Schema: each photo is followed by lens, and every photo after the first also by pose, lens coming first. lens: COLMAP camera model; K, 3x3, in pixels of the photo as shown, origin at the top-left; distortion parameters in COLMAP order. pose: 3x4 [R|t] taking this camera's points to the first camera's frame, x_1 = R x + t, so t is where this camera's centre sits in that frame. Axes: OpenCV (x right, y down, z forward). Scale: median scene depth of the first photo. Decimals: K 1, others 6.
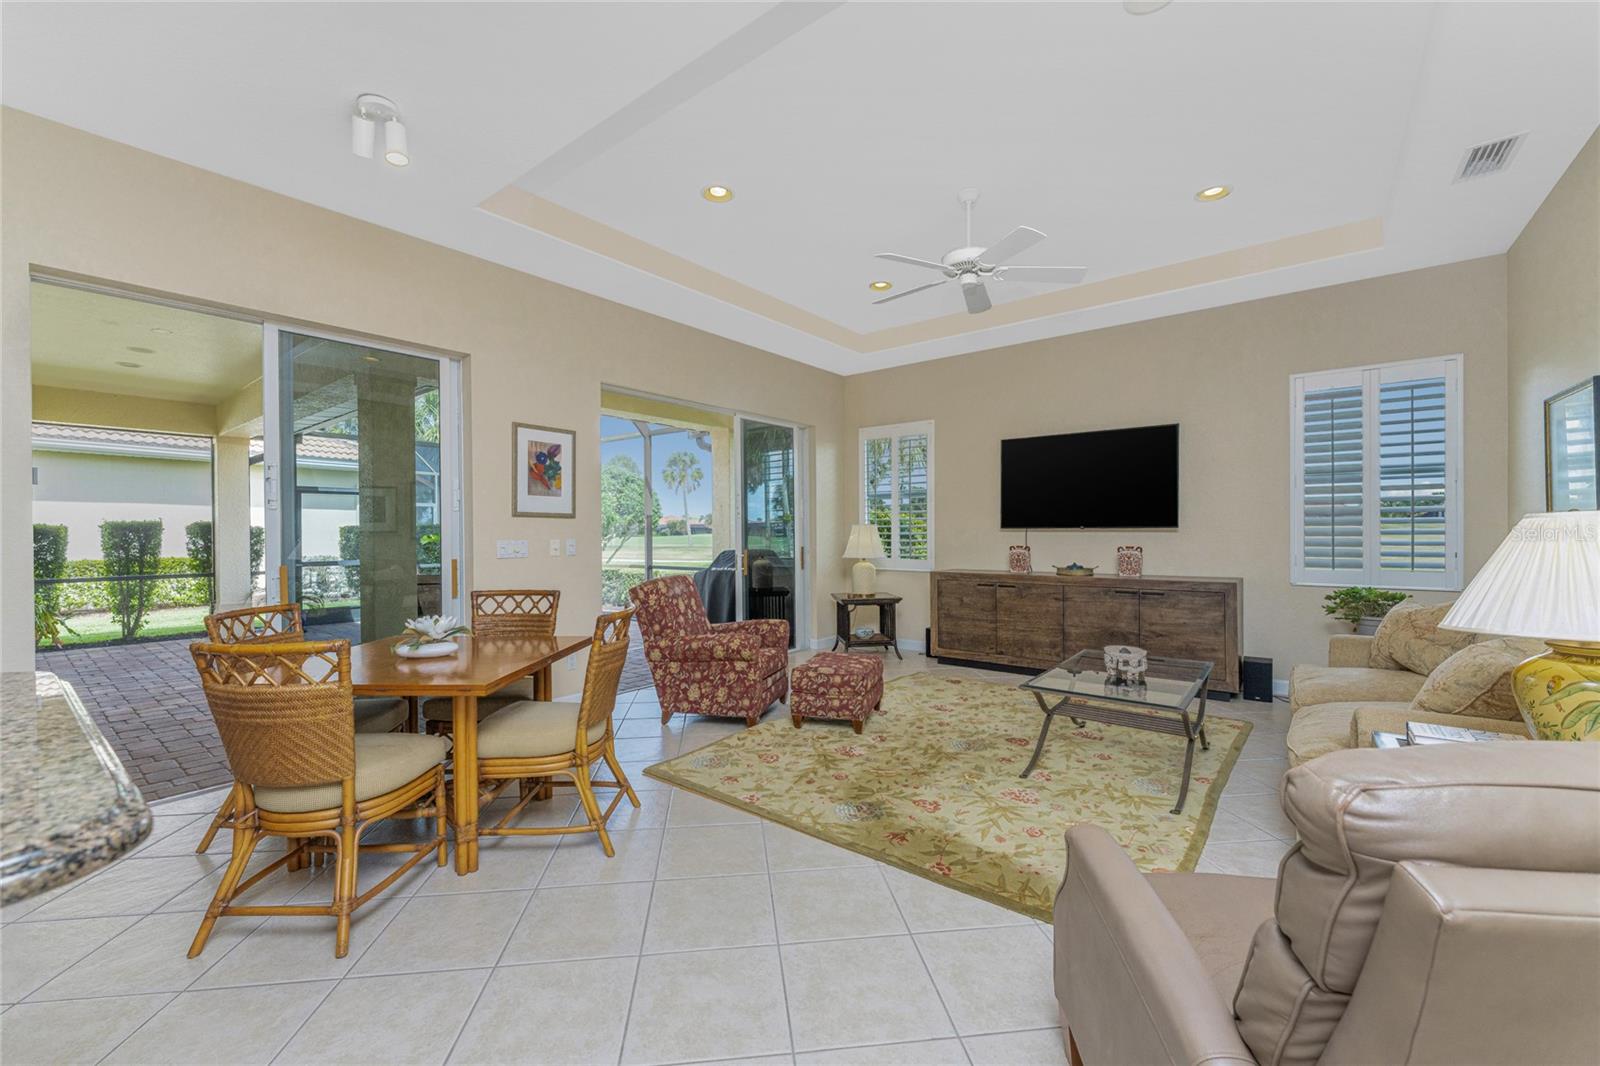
lens RADIAL K [[645.4, 0, 814.7], [0, 645.4, 533.4], [0, 0, 1]] dist [0.002510, -0.001295]
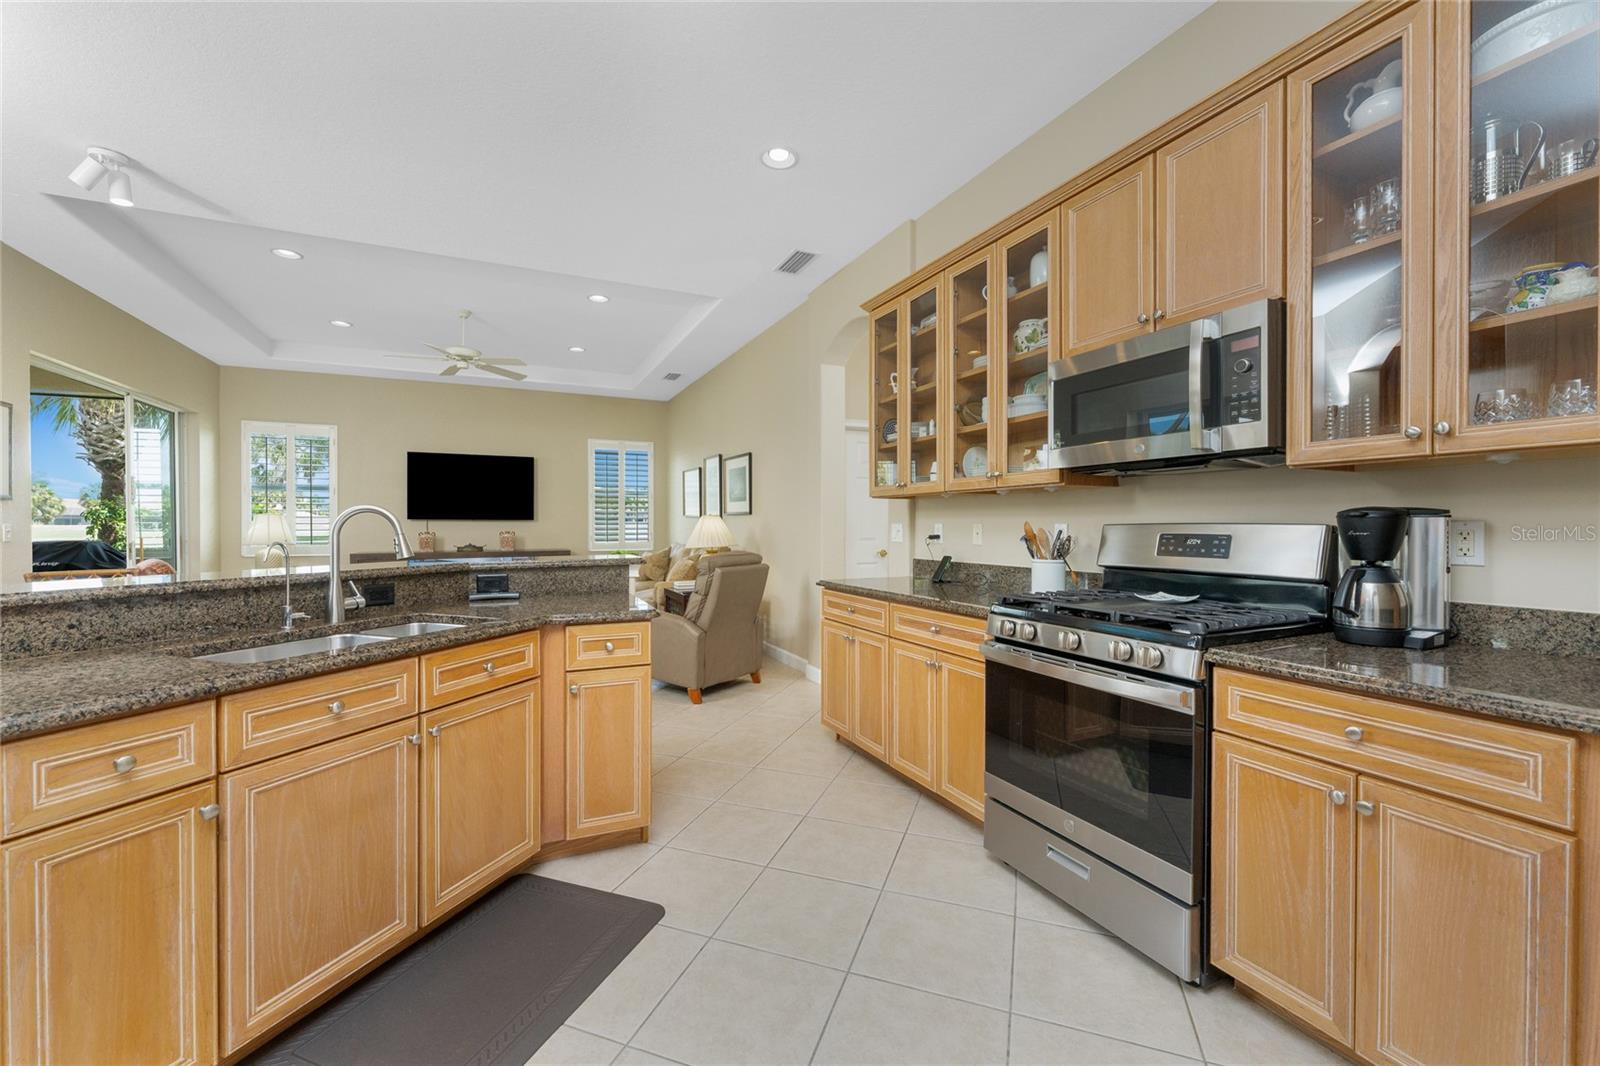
lens RADIAL K [[645.4, 0, 793.0], [0, 645.4, 532.4], [0, 0, 1]] dist [0.002510, -0.001295]
pose [[0.480835, -0.003138, 0.876806, -0.622058], [-0.001819, 0.999988, 0.004576, 0.015474], [-0.876809, -0.003795, 0.480823, -0.419293]]
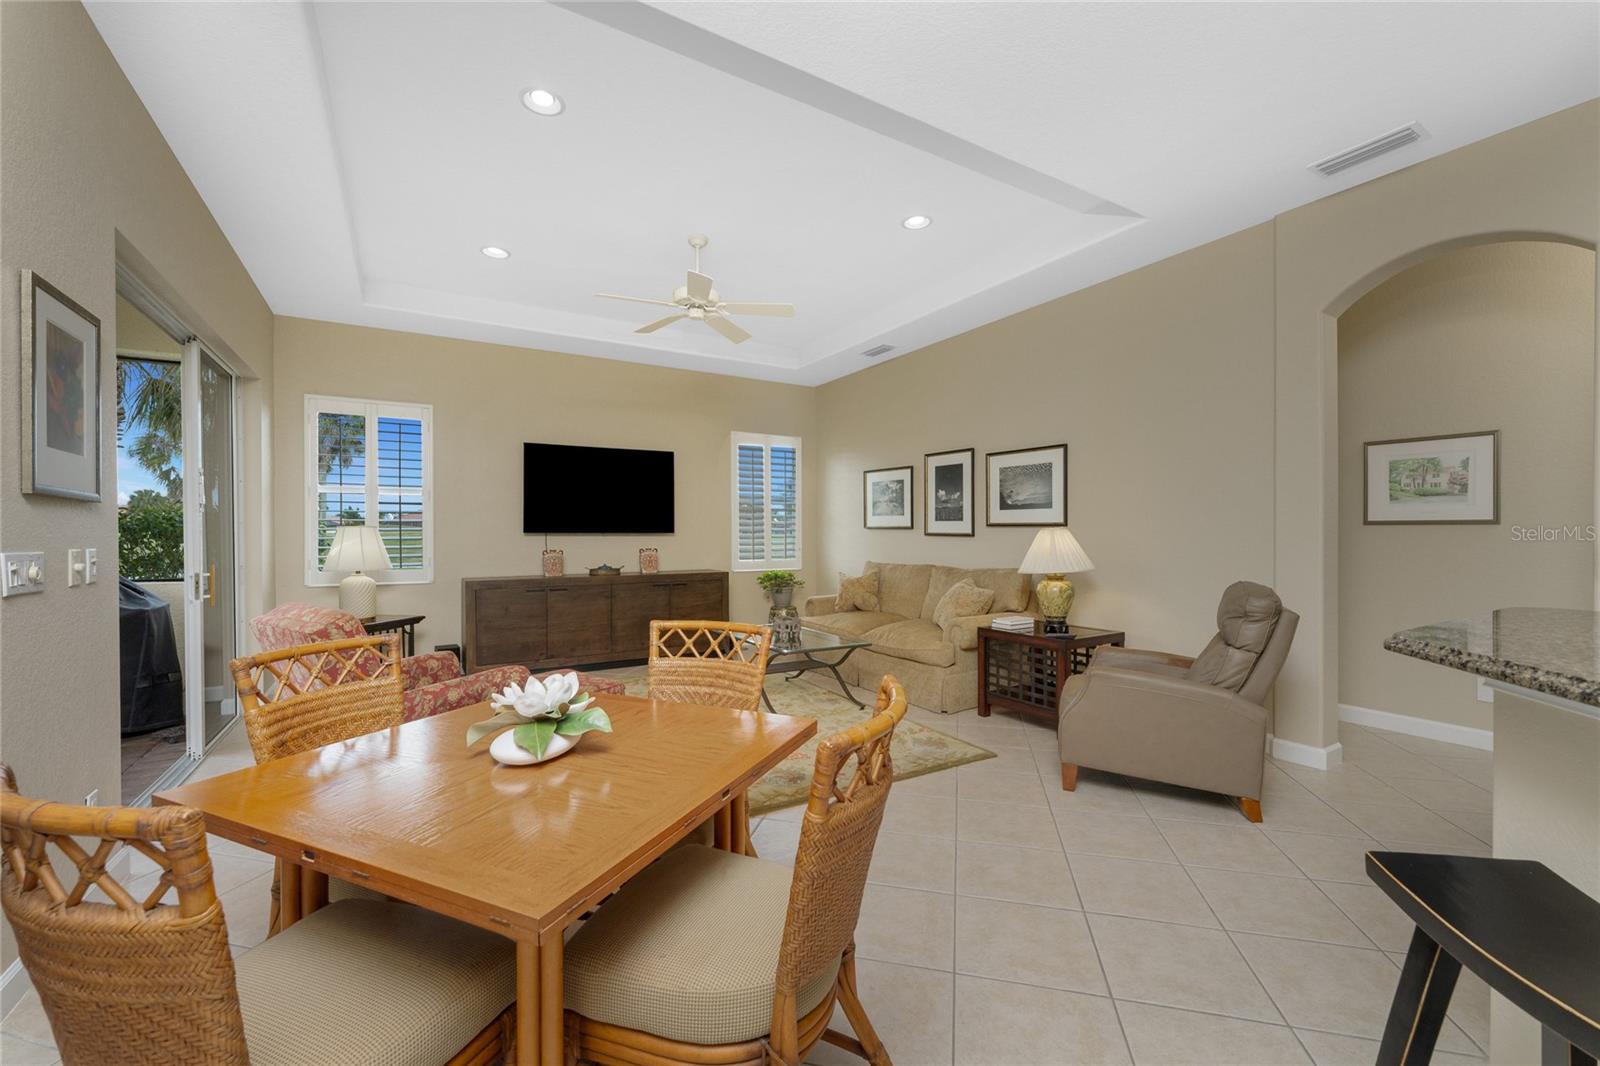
lens RADIAL K [[645.4, 0, 794.6], [0, 645.4, 535.2], [0, 0, 1]] dist [0.002510, -0.001295]
pose [[0.367503, 0.005129, 0.930008, -0.591764], [0.003580, 0.999970, -0.006929, 0.005247], [-0.930015, 0.005876, 0.367474, 0.326926]]
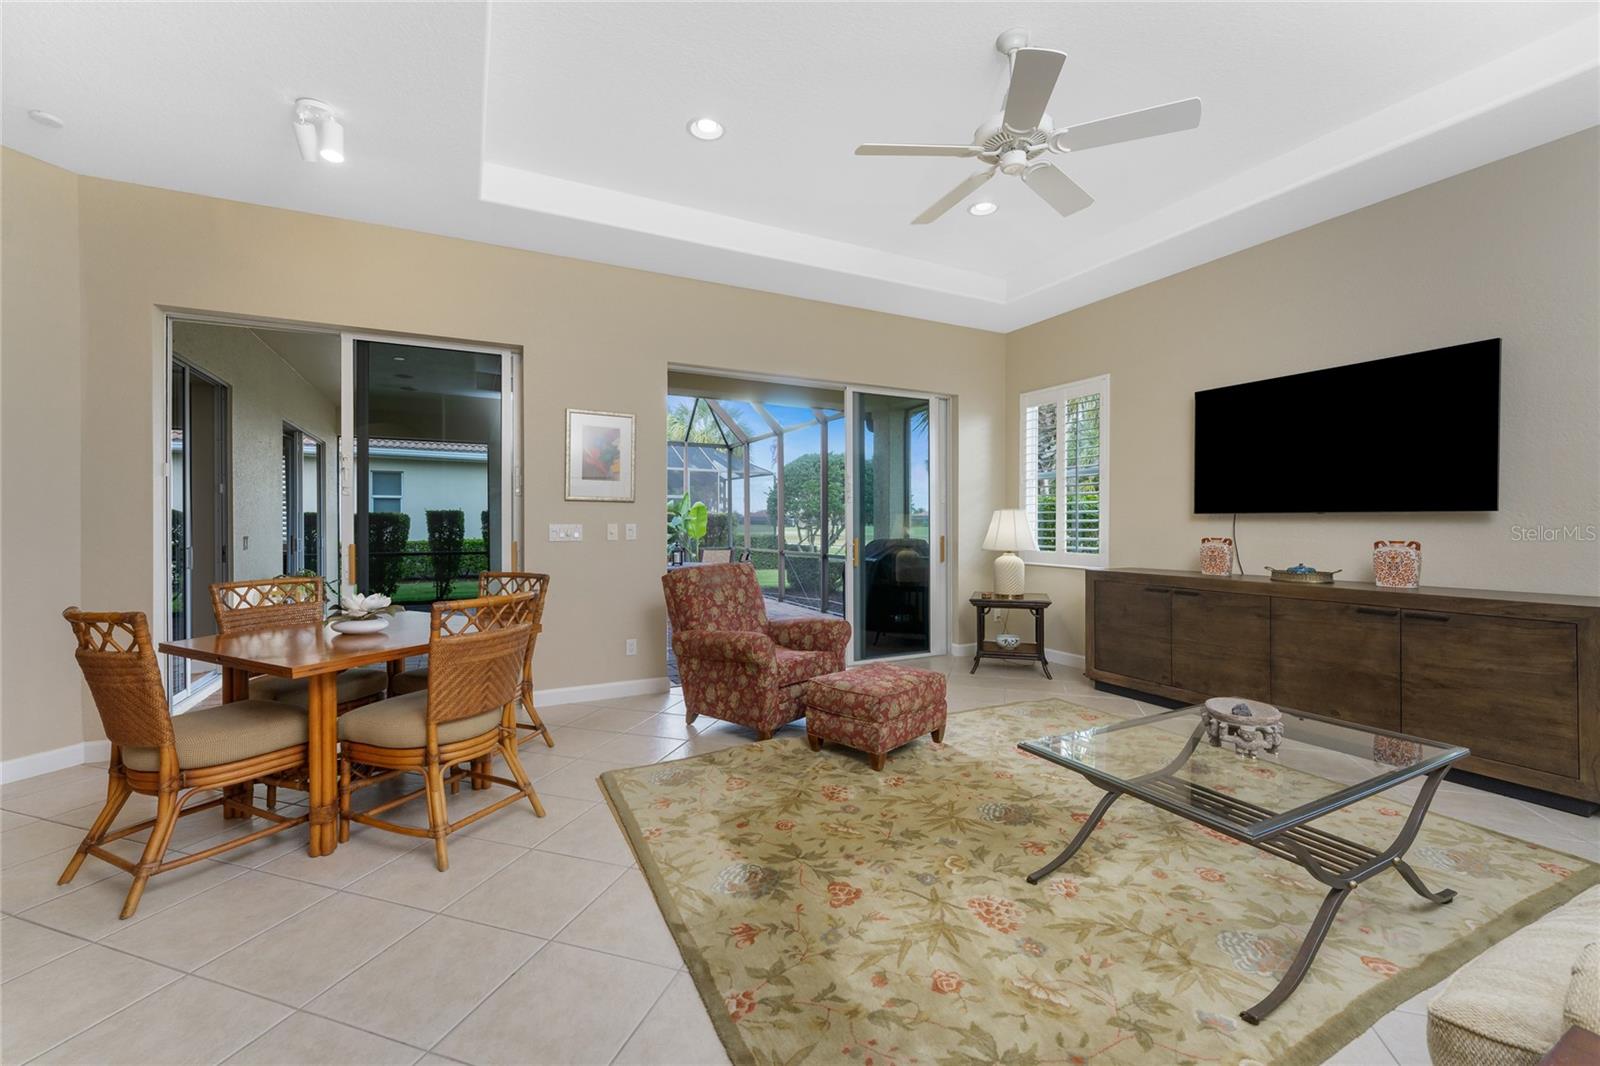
lens RADIAL K [[645.4, 0, 807.4], [0, 645.4, 526.9], [0, 0, 1]] dist [0.002510, -0.001295]
pose [[0.904757, 0.006239, -0.425883, 0.257140], [-0.004082, 0.999974, 0.005977, 0.006009], [0.425909, -0.003669, 0.904759, 0.195980]]
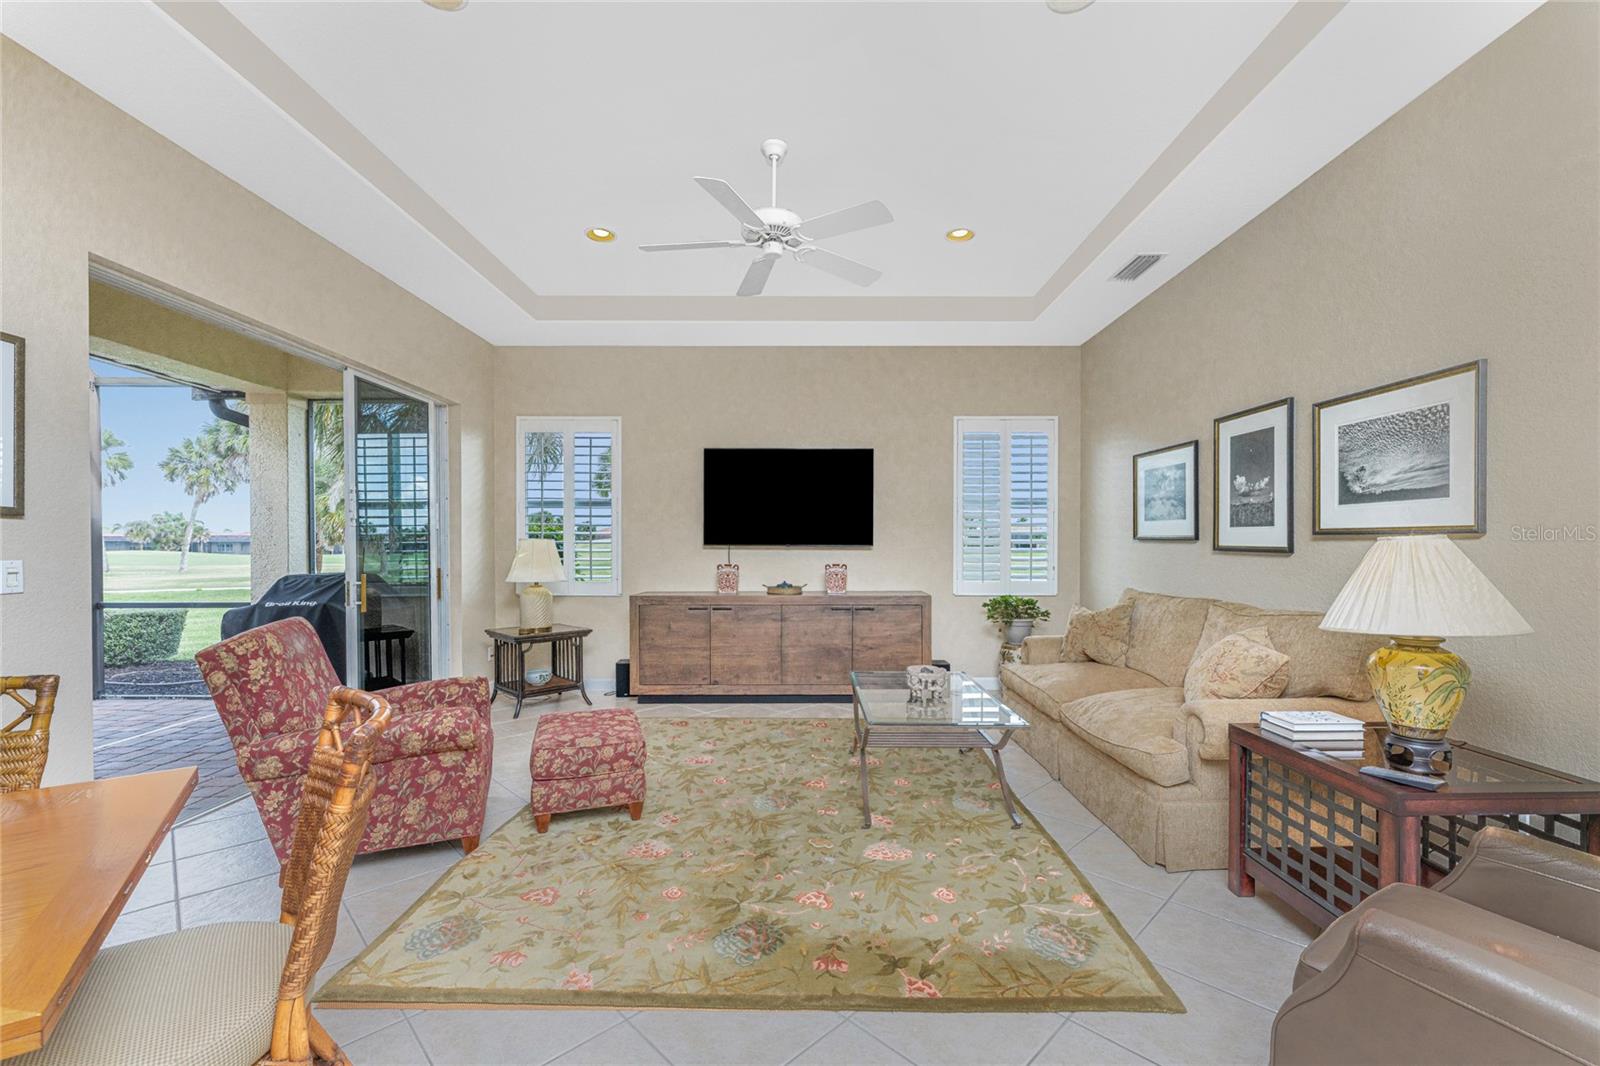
lens RADIAL K [[645.4, 0, 824.3], [0, 645.4, 554.7], [0, 0, 1]] dist [0.002510, -0.001295]
pose [[0.790212, 0.000130, 0.612833, -0.170673], [-0.003365, 0.999986, 0.004127, 0.001357], [-0.612824, -0.005323, 0.790201, 0.221653]]
